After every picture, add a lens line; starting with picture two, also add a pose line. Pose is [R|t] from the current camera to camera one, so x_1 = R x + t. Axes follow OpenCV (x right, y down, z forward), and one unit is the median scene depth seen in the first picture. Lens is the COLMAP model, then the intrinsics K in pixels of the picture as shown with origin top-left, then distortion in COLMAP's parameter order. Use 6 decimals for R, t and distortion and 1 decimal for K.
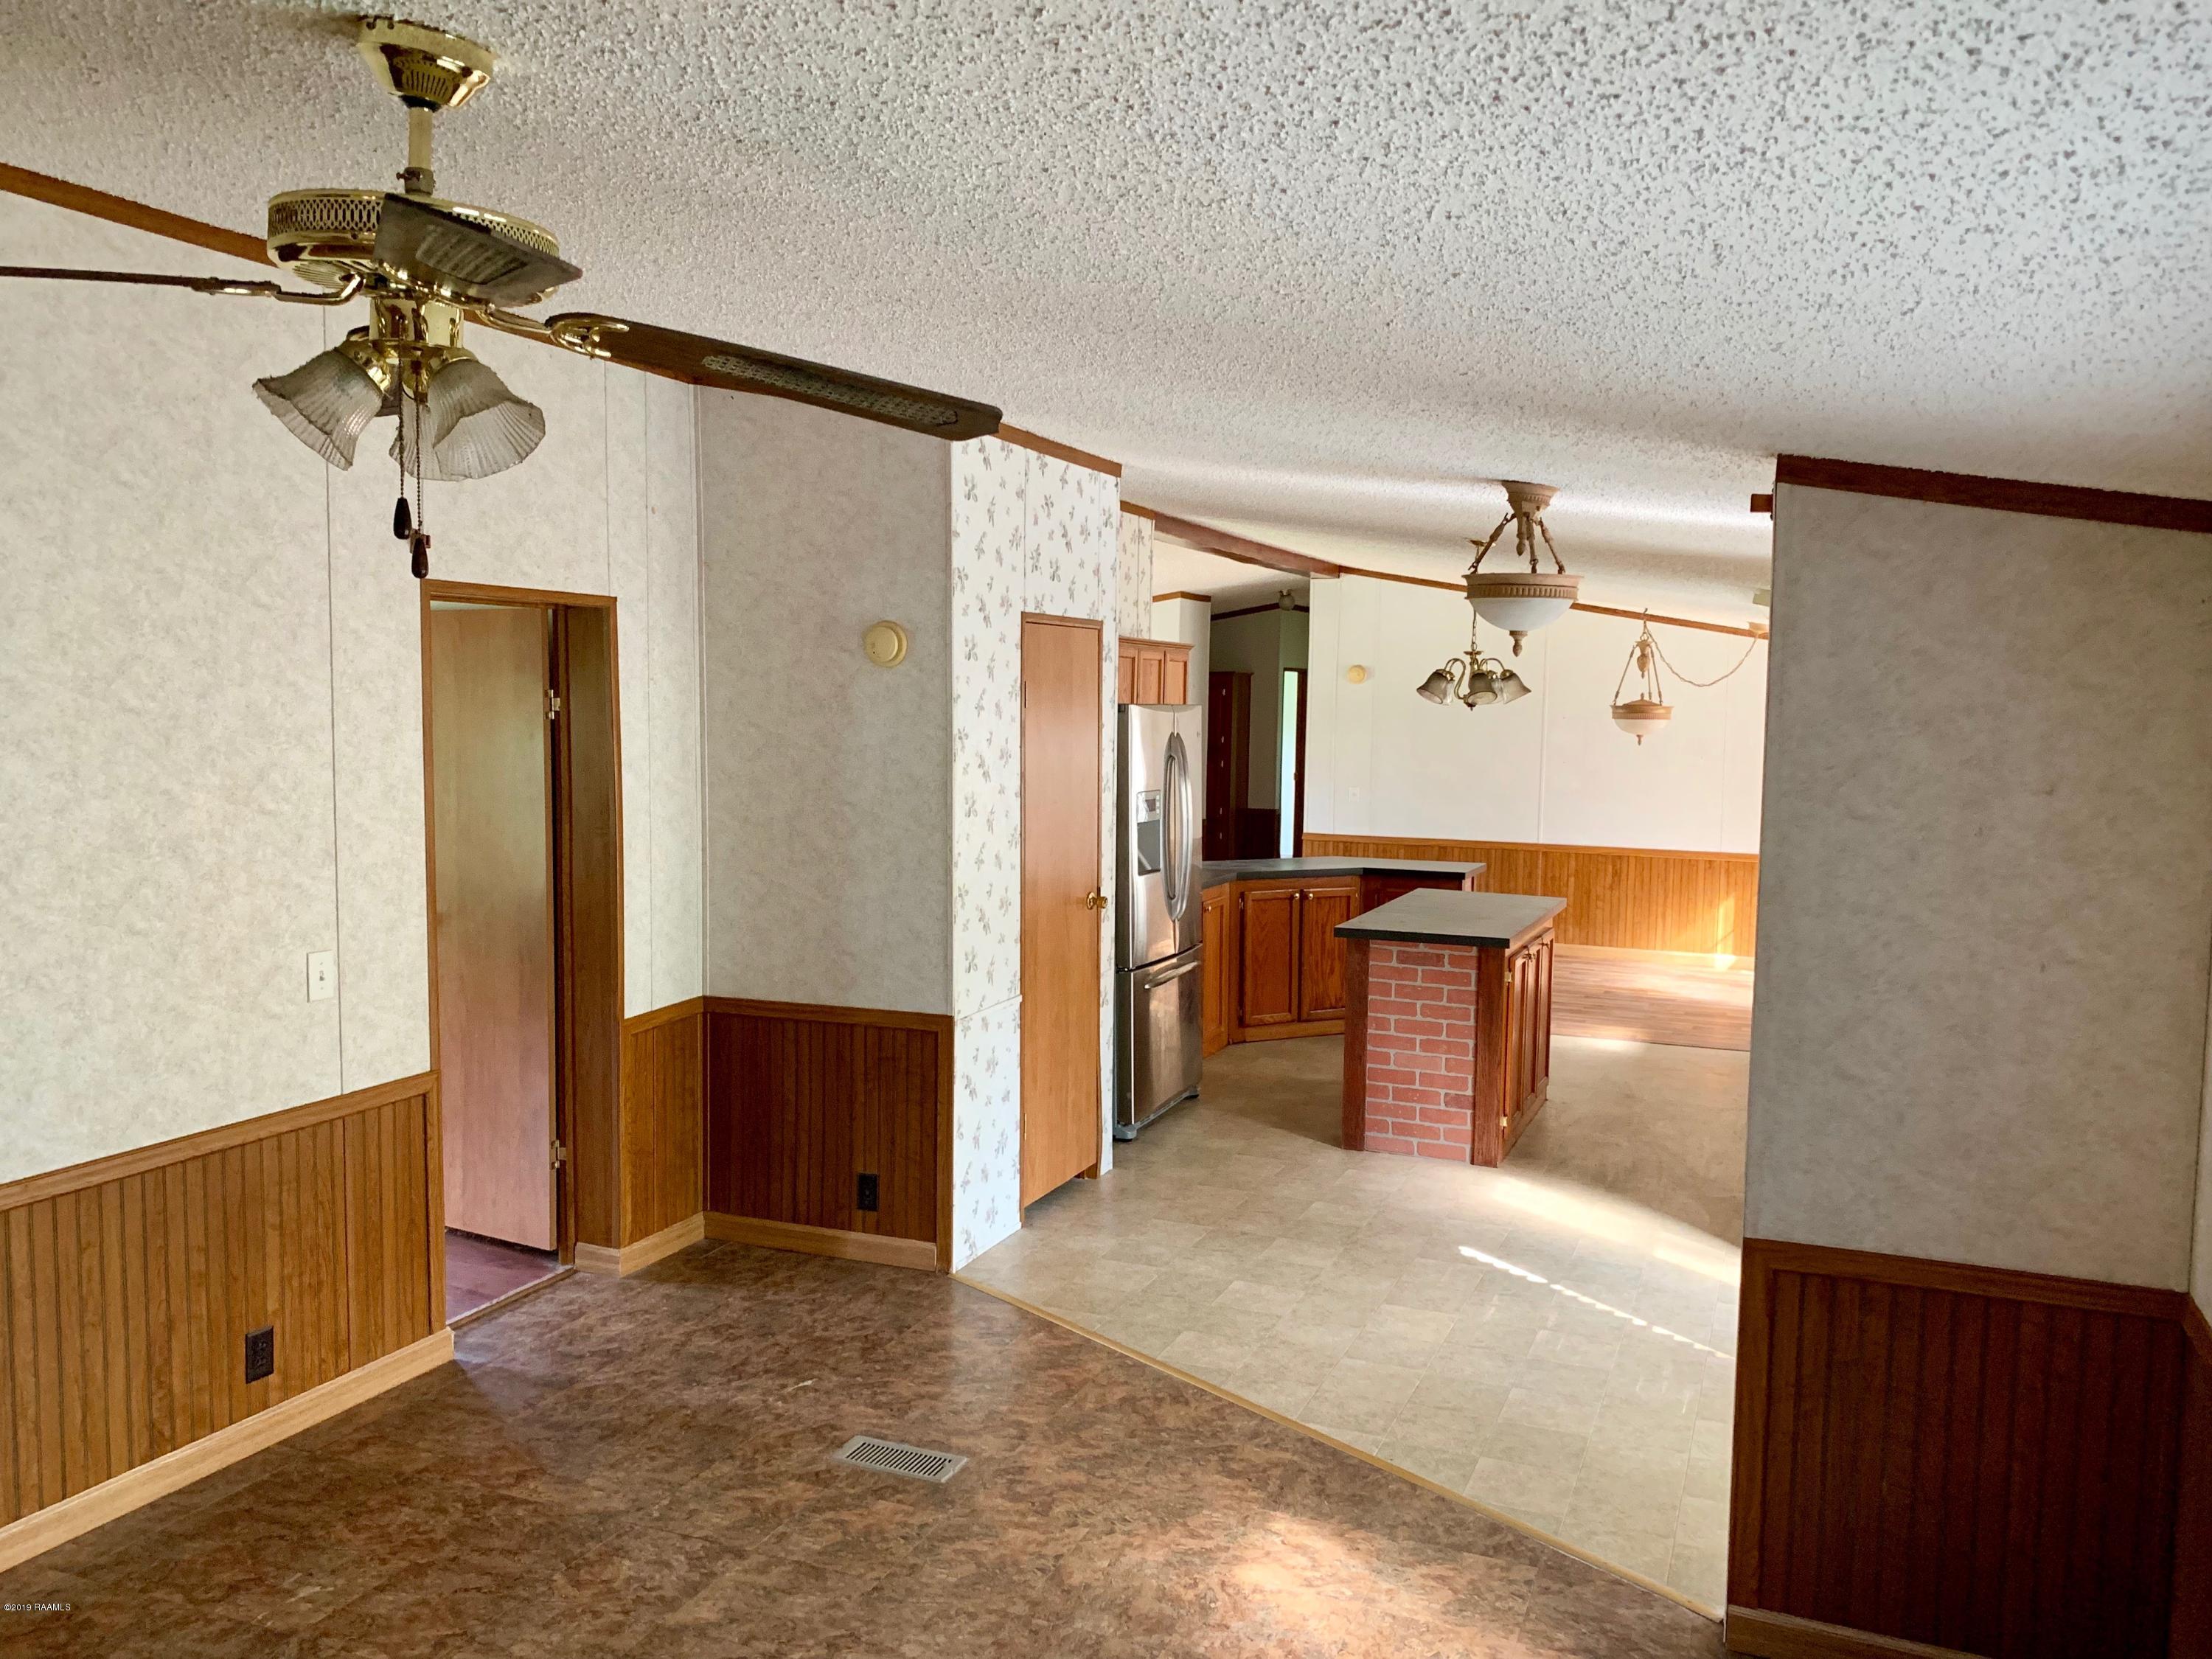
lens RADIAL K [[1717.3, 0, 1105.9], [0, 1717.3, 804.7], [0, 0, 1]] dist [0.086424, -0.166782]
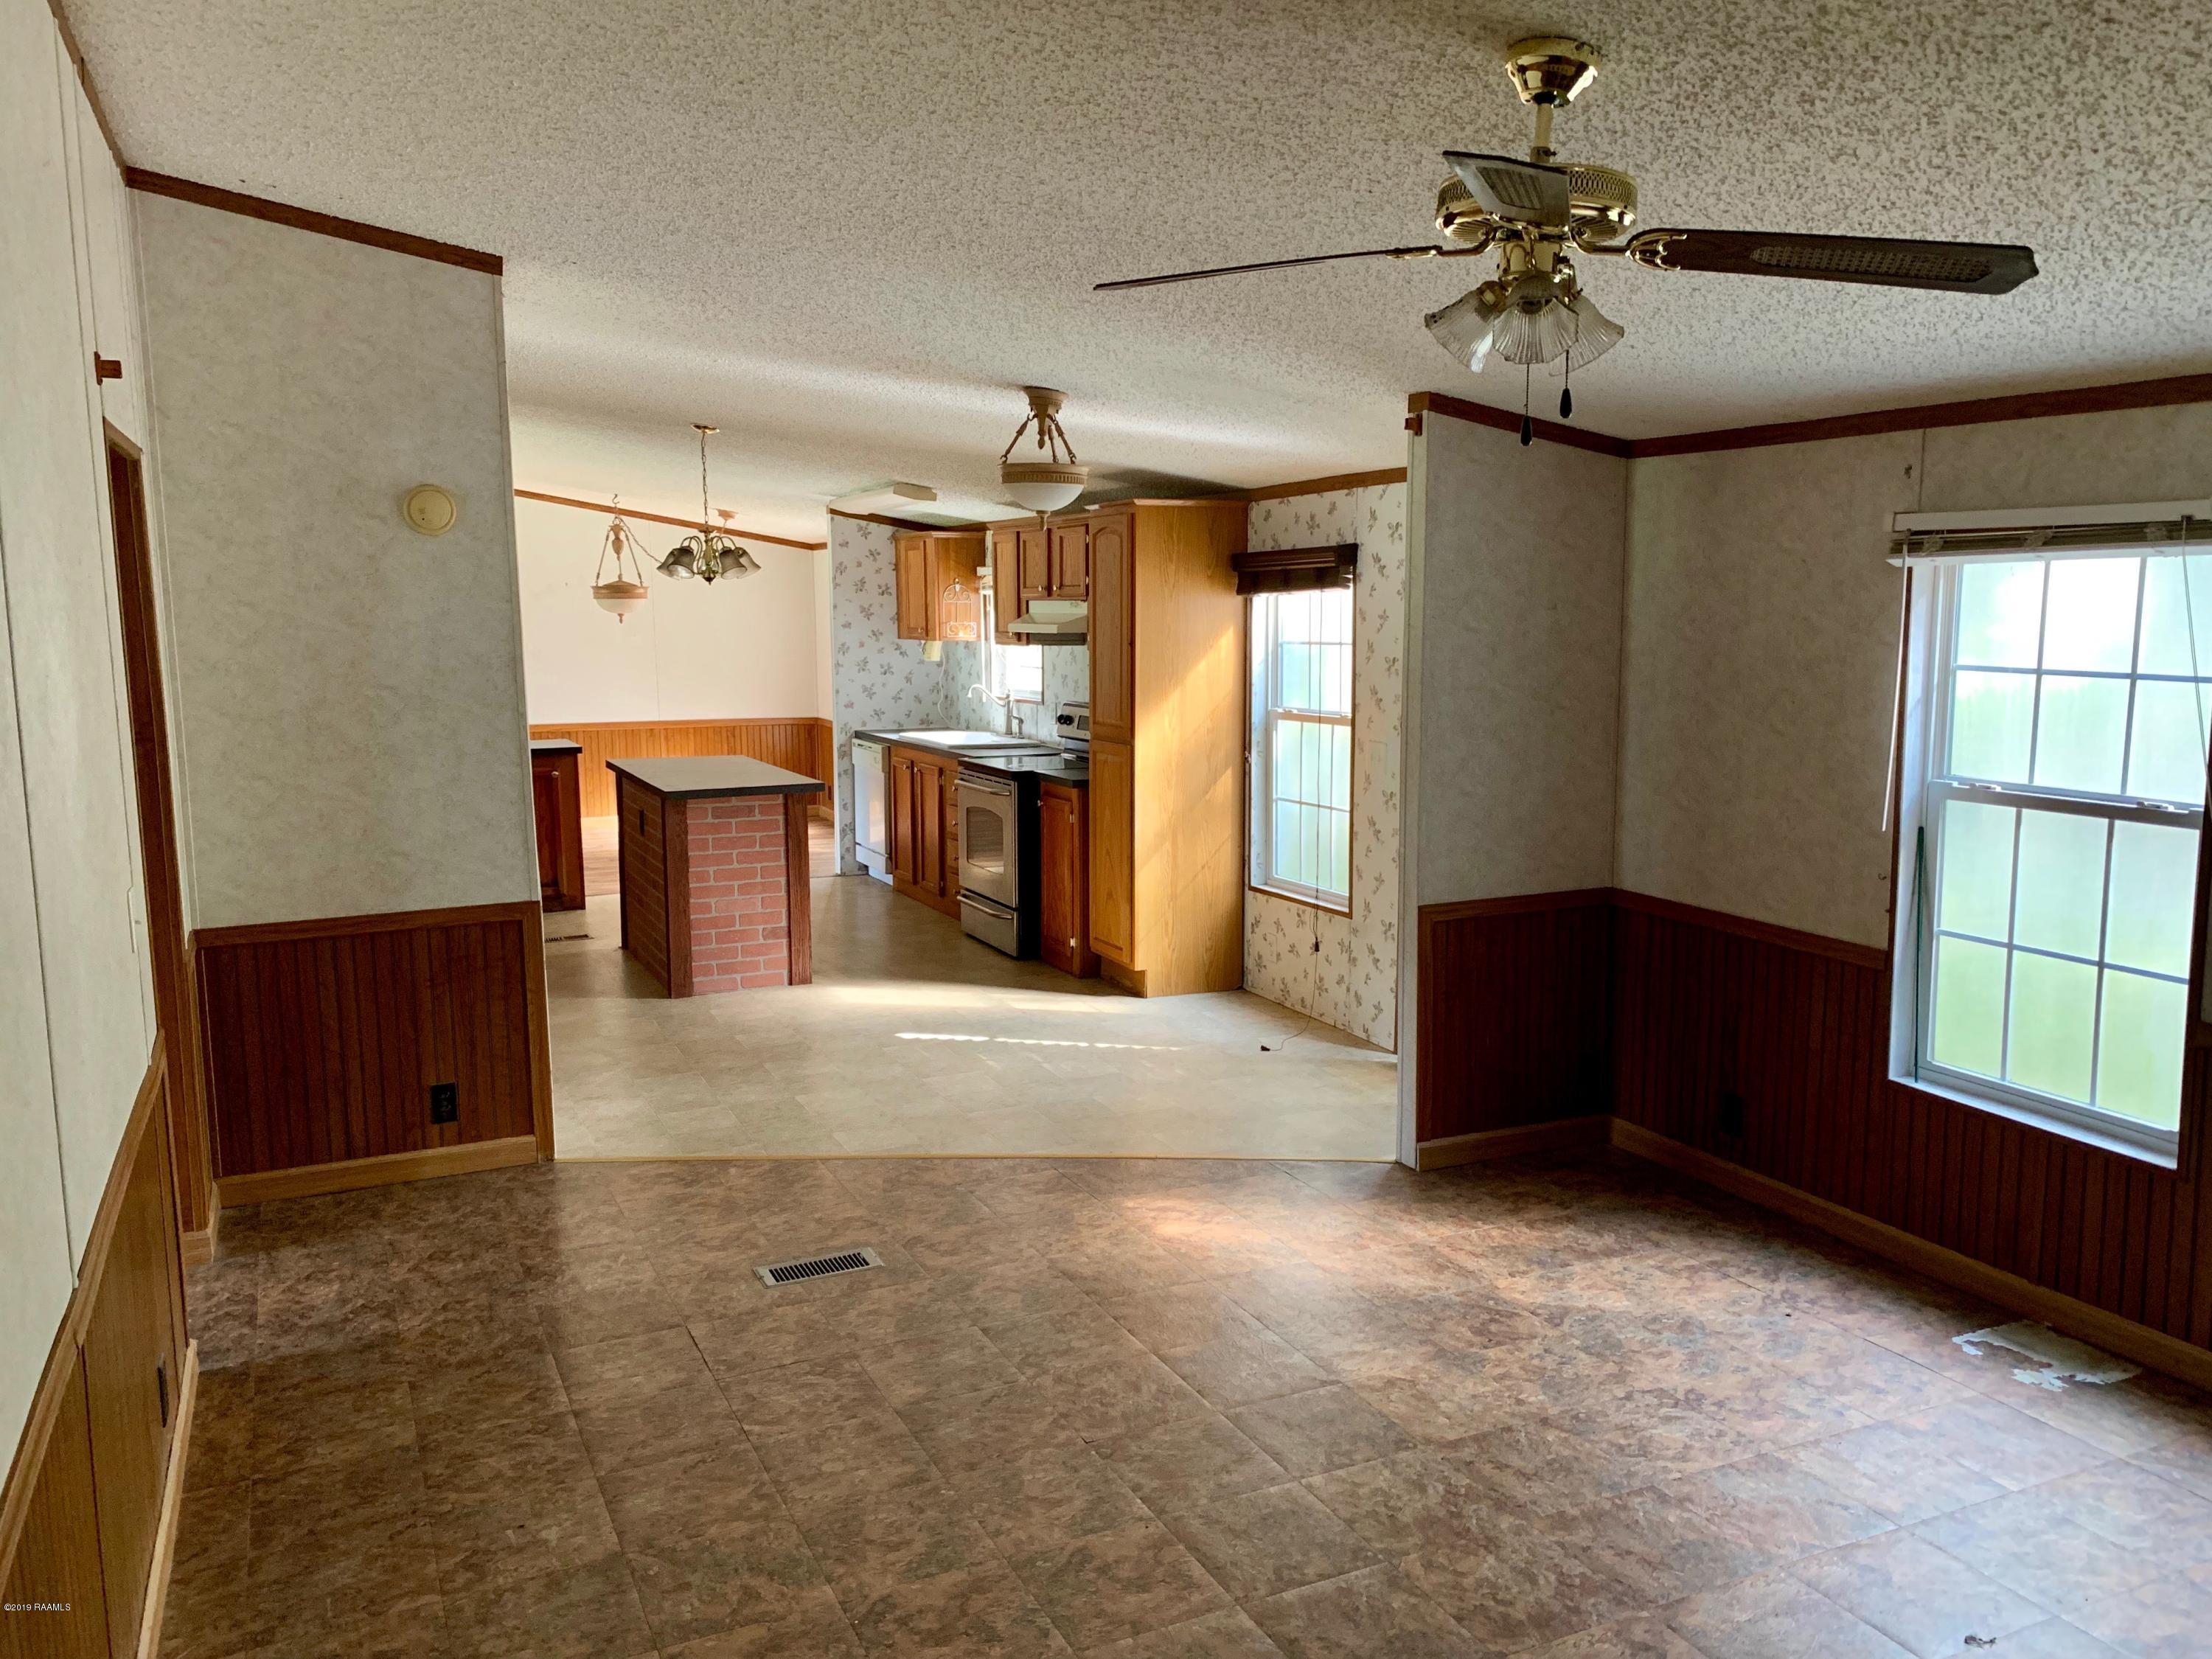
lens RADIAL K [[1694.9, 0, 1114.7], [0, 1694.9, 825.1], [0, 0, 1]] dist [0.089991, -0.204087]
pose [[0.668211, -0.117168, 0.734687, -0.567244], [0.062893, 0.992882, 0.101142, 0.003995], [-0.741309, -0.021377, 0.670824, 0.113998]]
